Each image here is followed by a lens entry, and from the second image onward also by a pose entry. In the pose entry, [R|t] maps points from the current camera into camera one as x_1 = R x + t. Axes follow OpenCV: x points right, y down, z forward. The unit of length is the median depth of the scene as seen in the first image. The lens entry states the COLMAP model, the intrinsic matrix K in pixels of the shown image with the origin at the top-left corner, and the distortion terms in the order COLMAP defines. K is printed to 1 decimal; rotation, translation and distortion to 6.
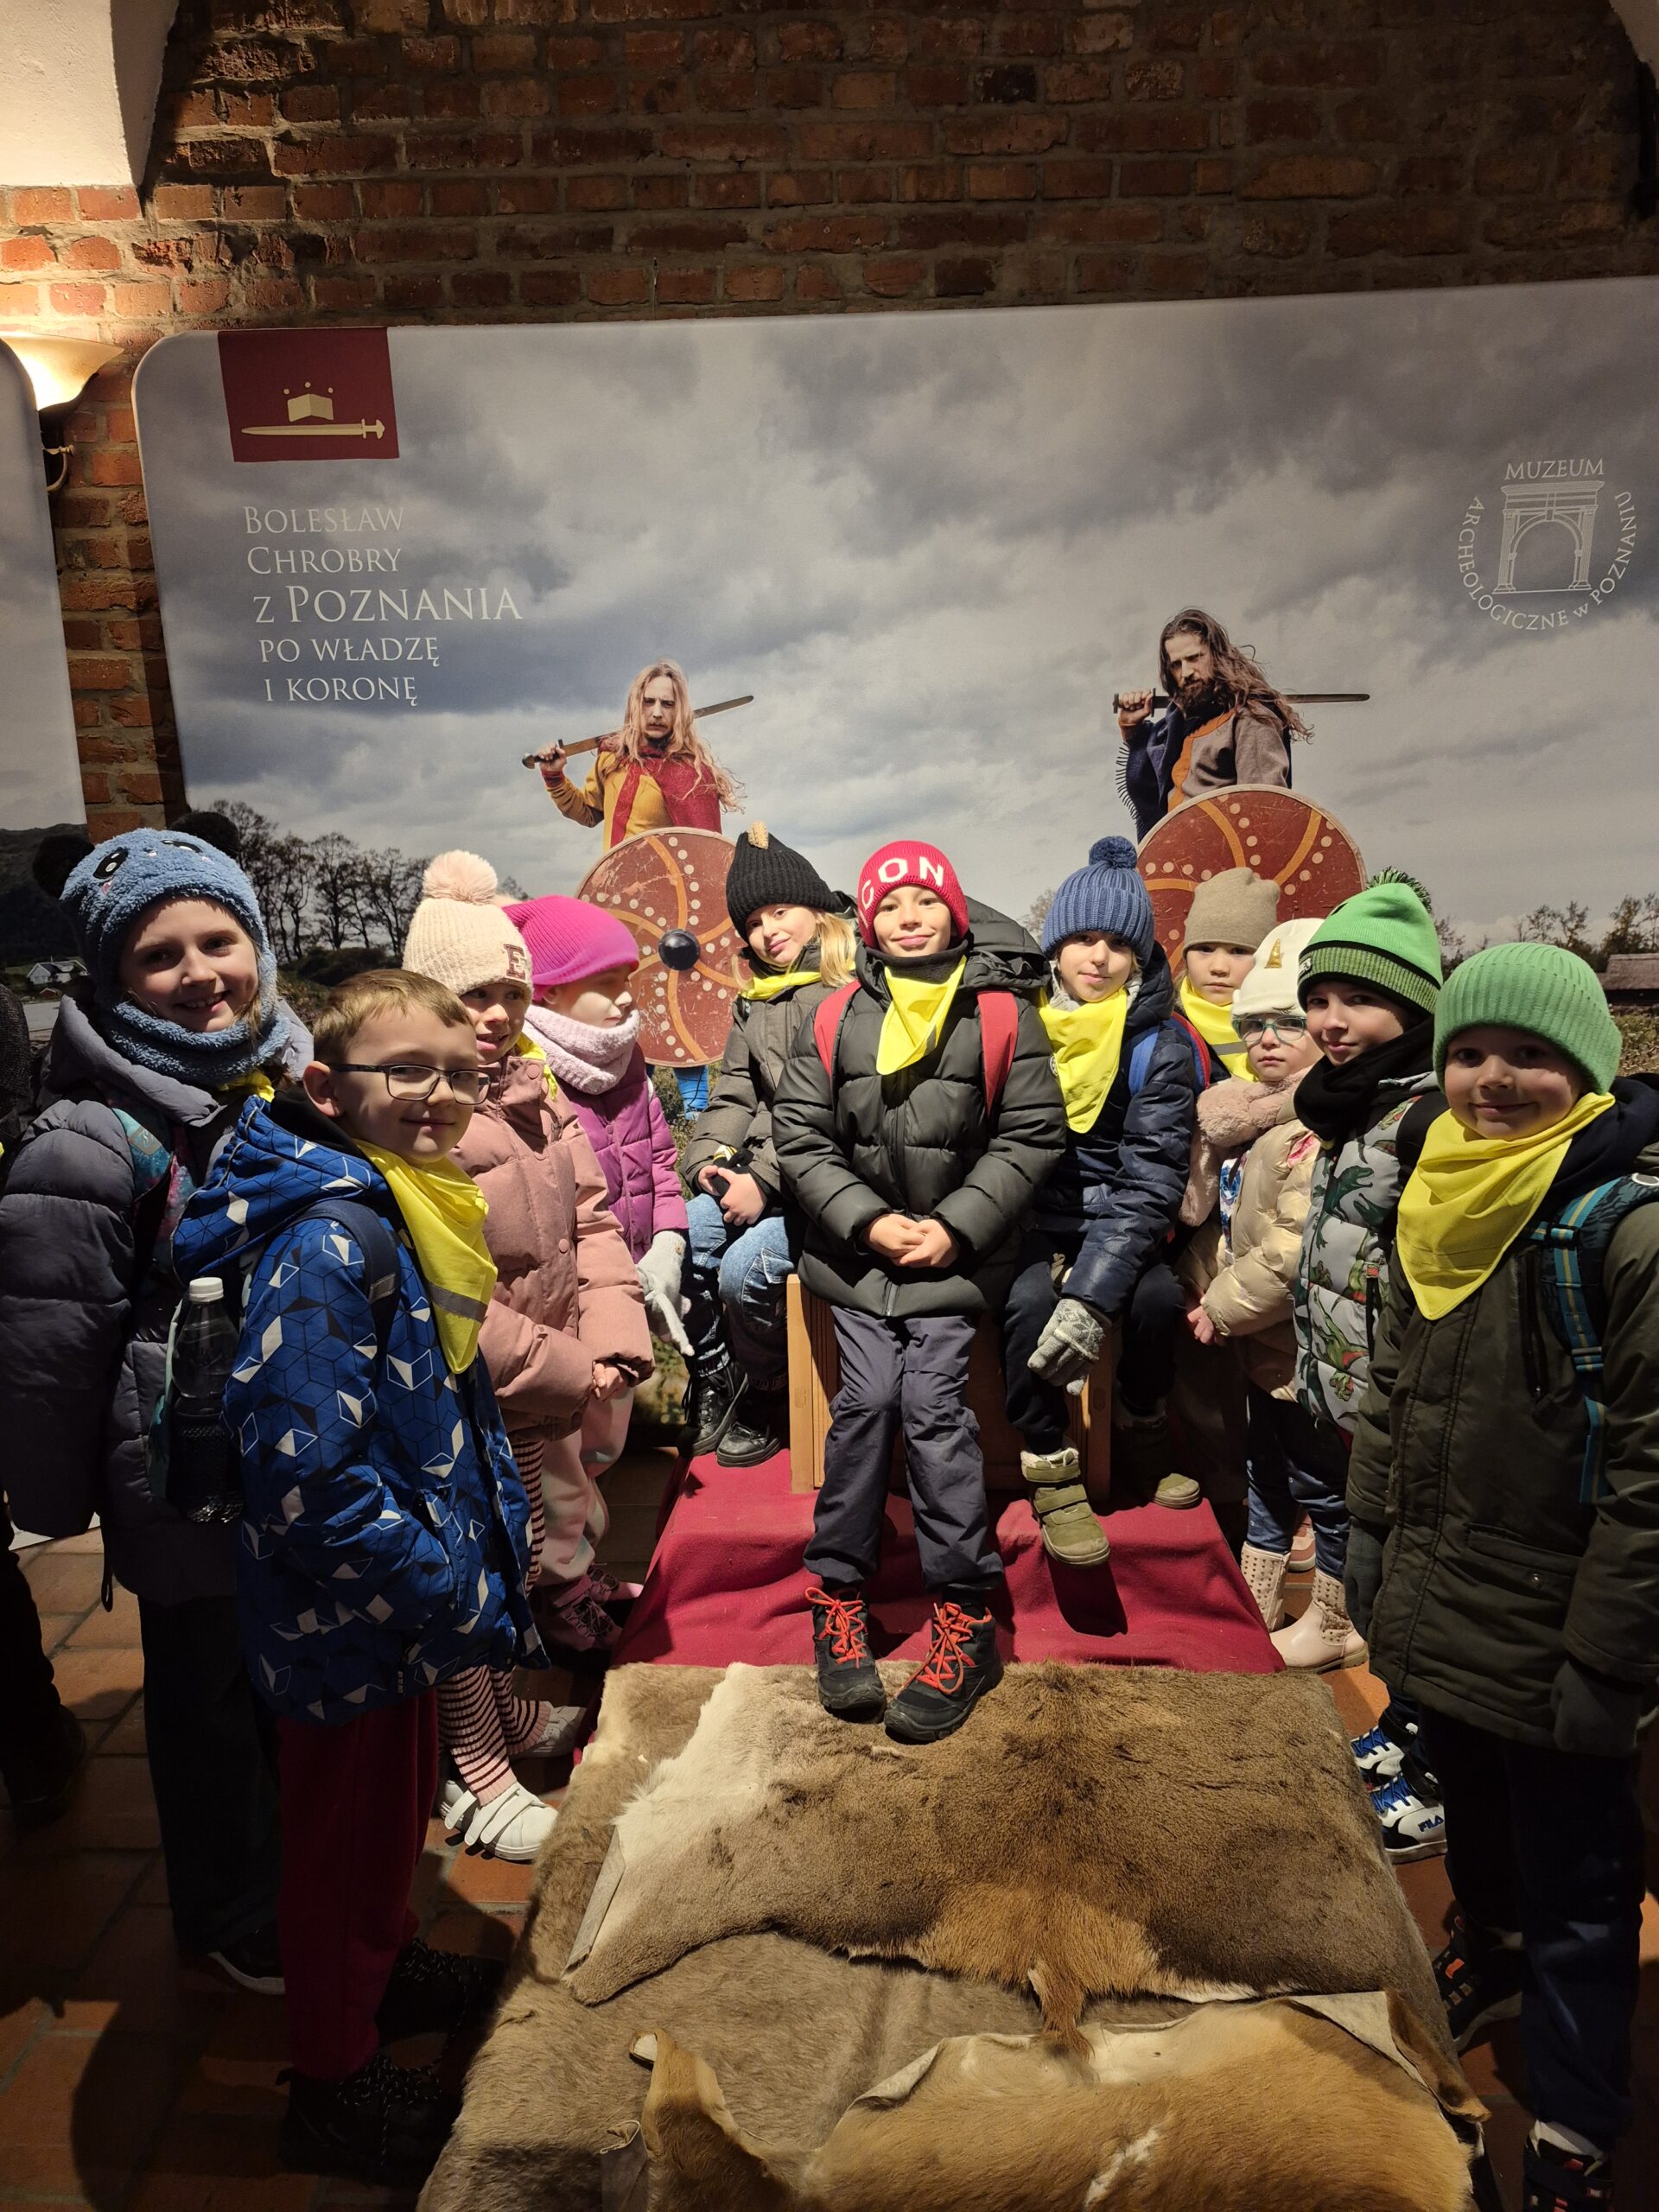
lens RADIAL K [[1702.1, 0, 804.6], [0, 1702.1, 1075.8], [0, 0, 1]] dist [0.126896, -0.177789]
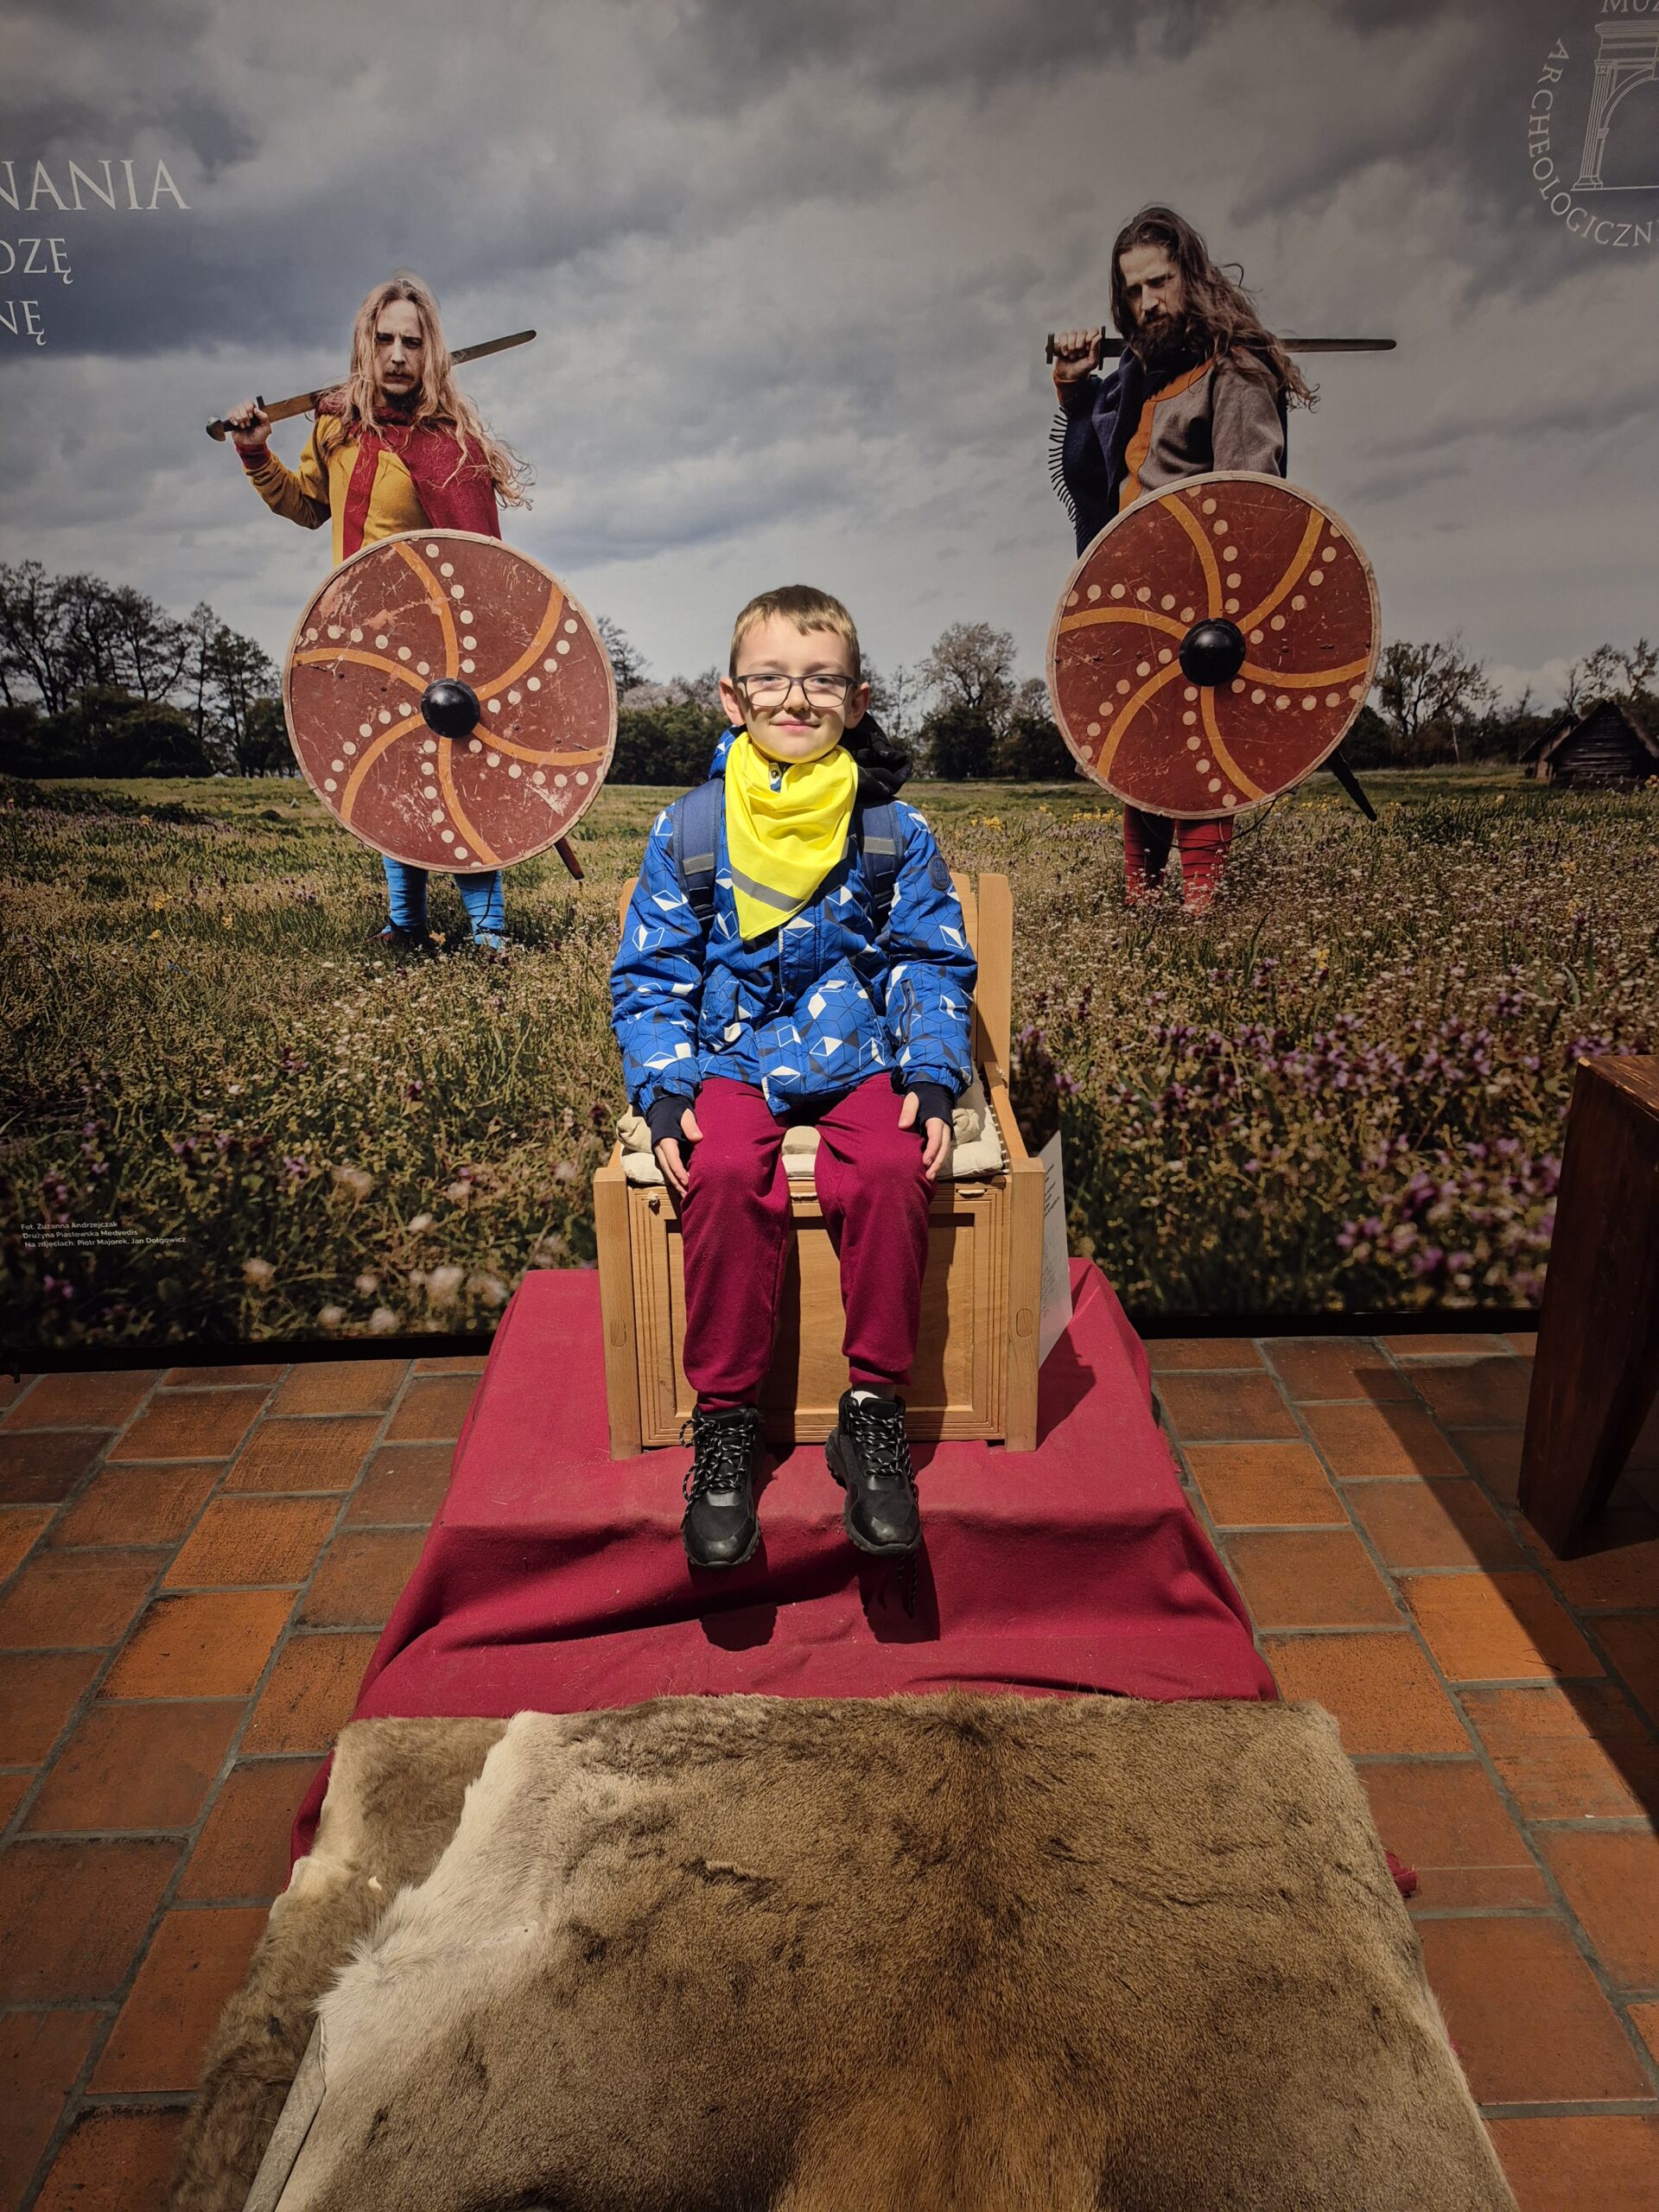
lens RADIAL K [[1590.6, 0, 826.9], [0, 1590.6, 1106.2], [0, 0, 1]] dist [0.102596, -0.165512]
pose [[0.997526, -0.019012, 0.067679, 0.037718], [0.009122, 0.989602, 0.143540, -0.003459], [-0.069704, -0.142567, 0.987328, 0.300195]]
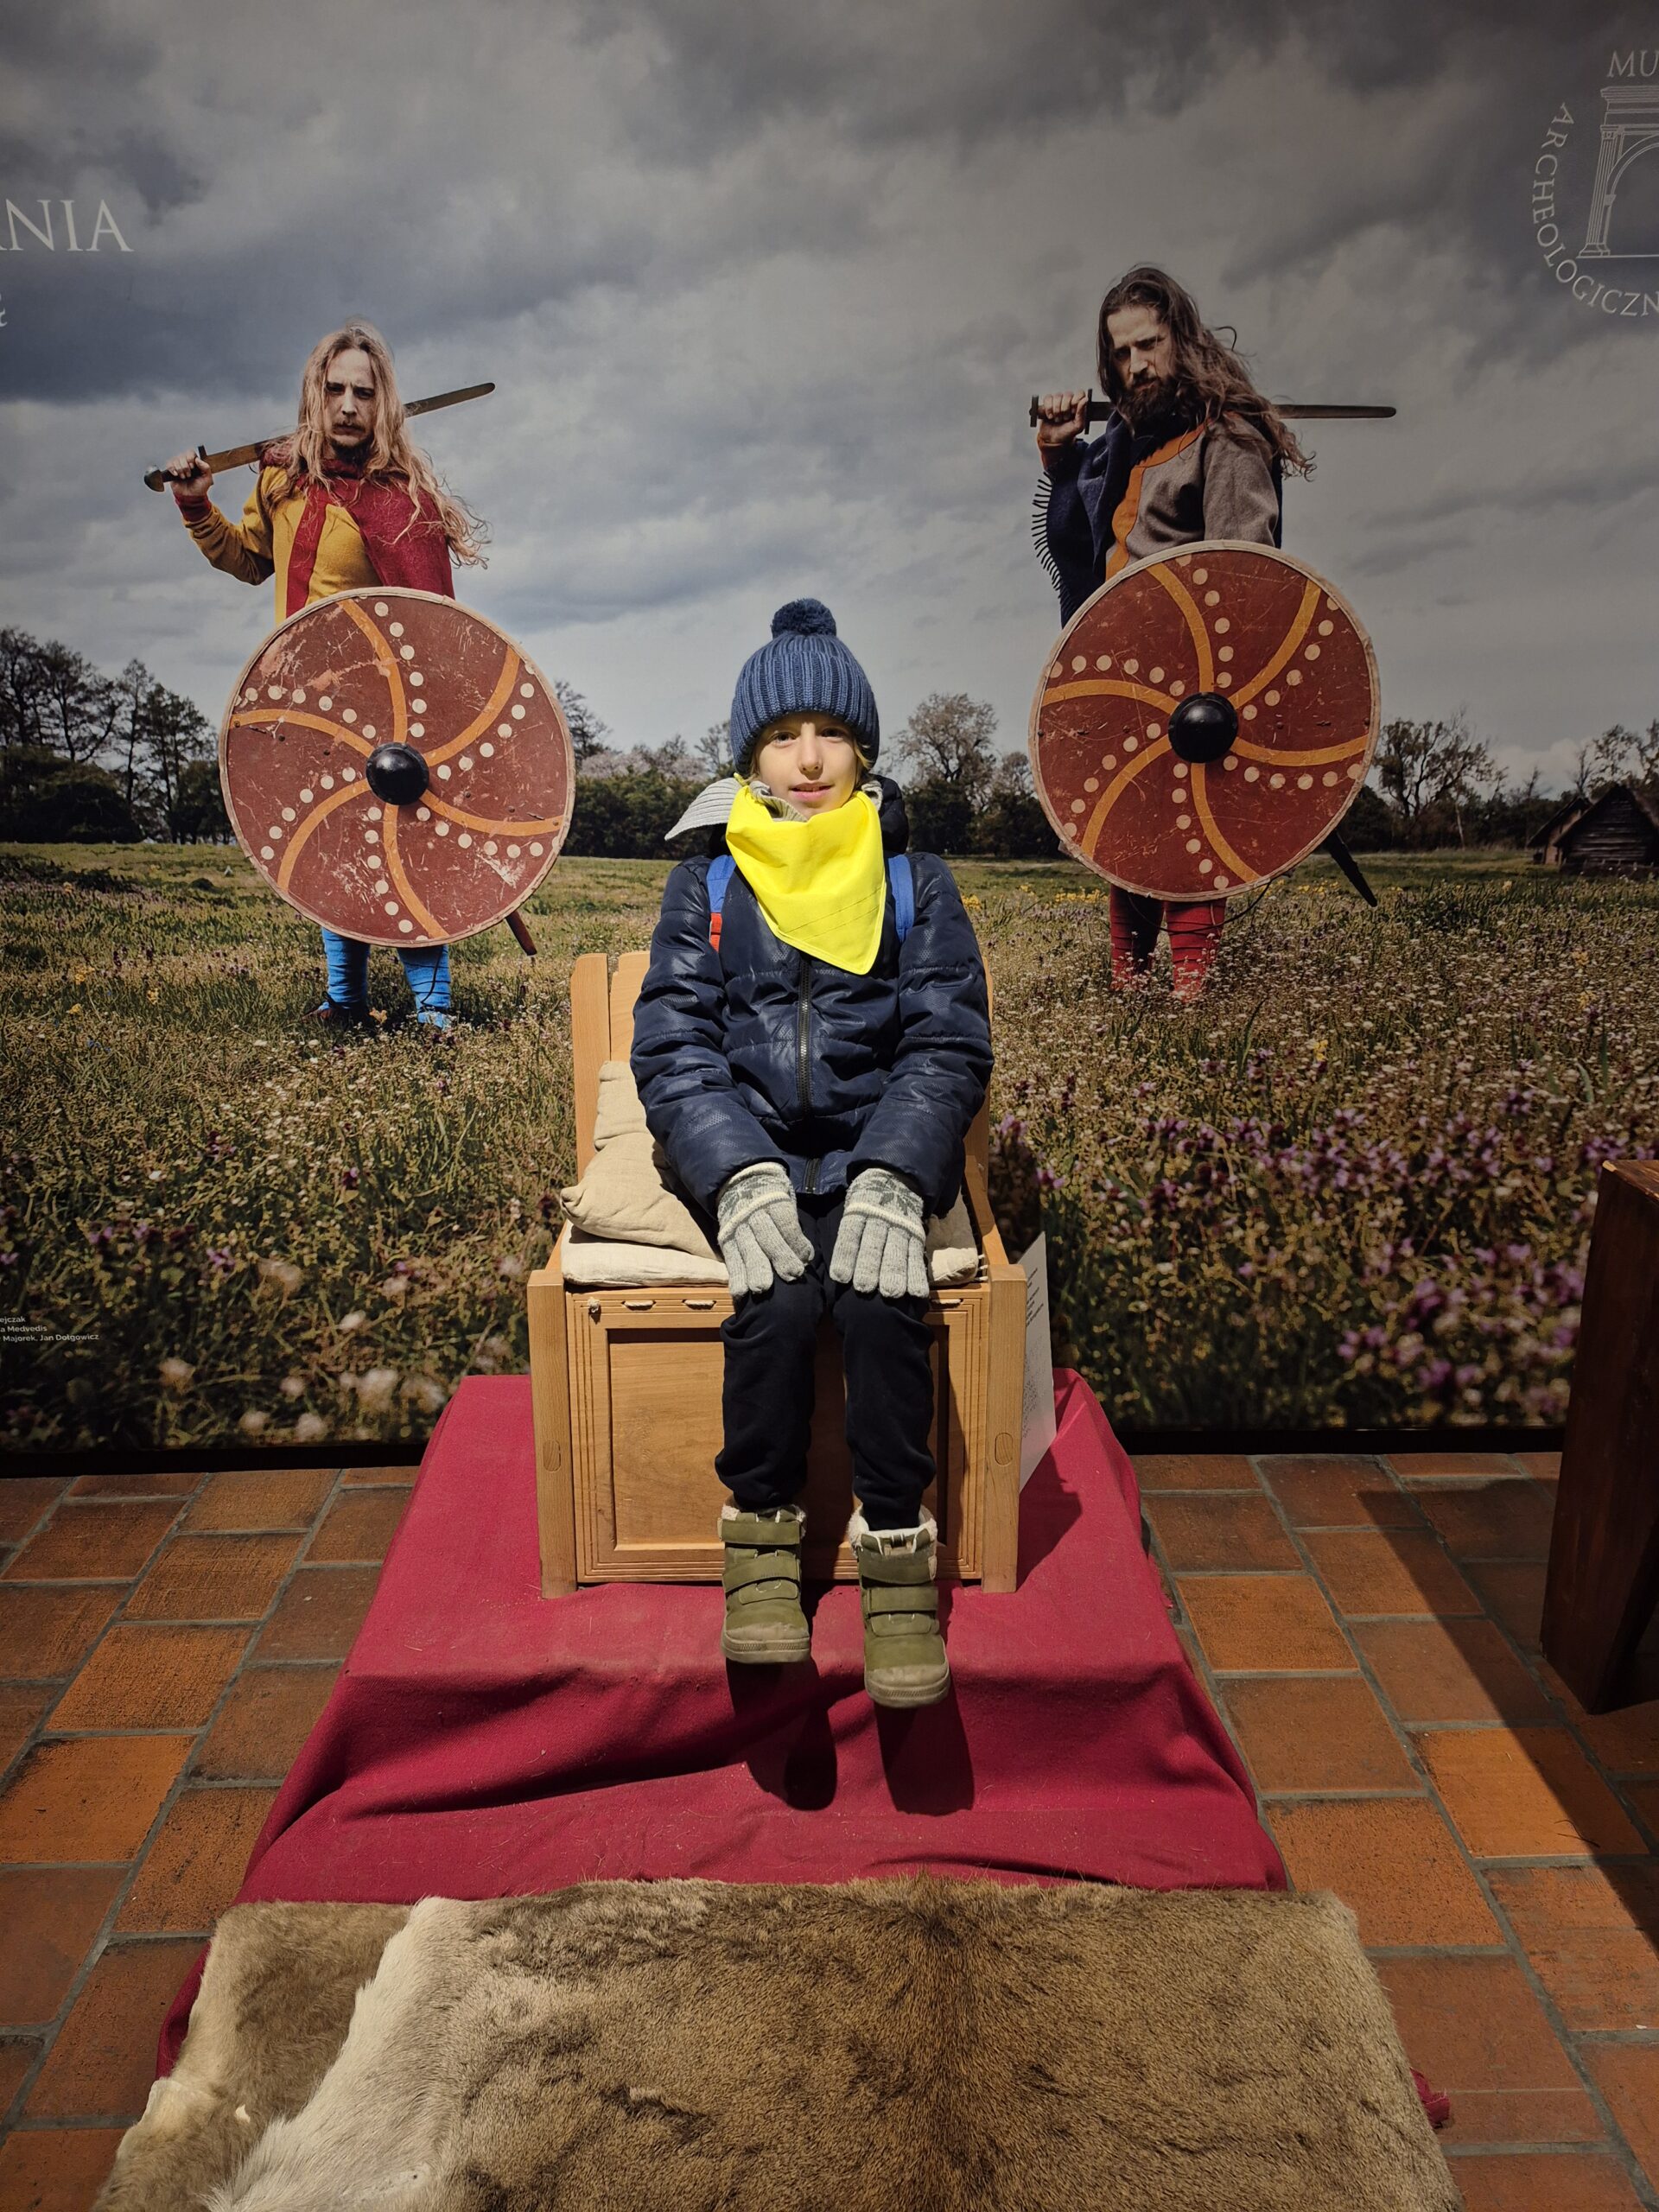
lens RADIAL K [[1563.0, 0, 821.3], [0, 1563.0, 1085.5], [0, 0, 1]] dist [0.097417, -0.146918]
pose [[0.997109, -0.002061, 0.075959, 0.048961], [-0.004056, 0.996764, 0.080287, -0.001257], [-0.075879, -0.080363, 0.993873, 0.360209]]
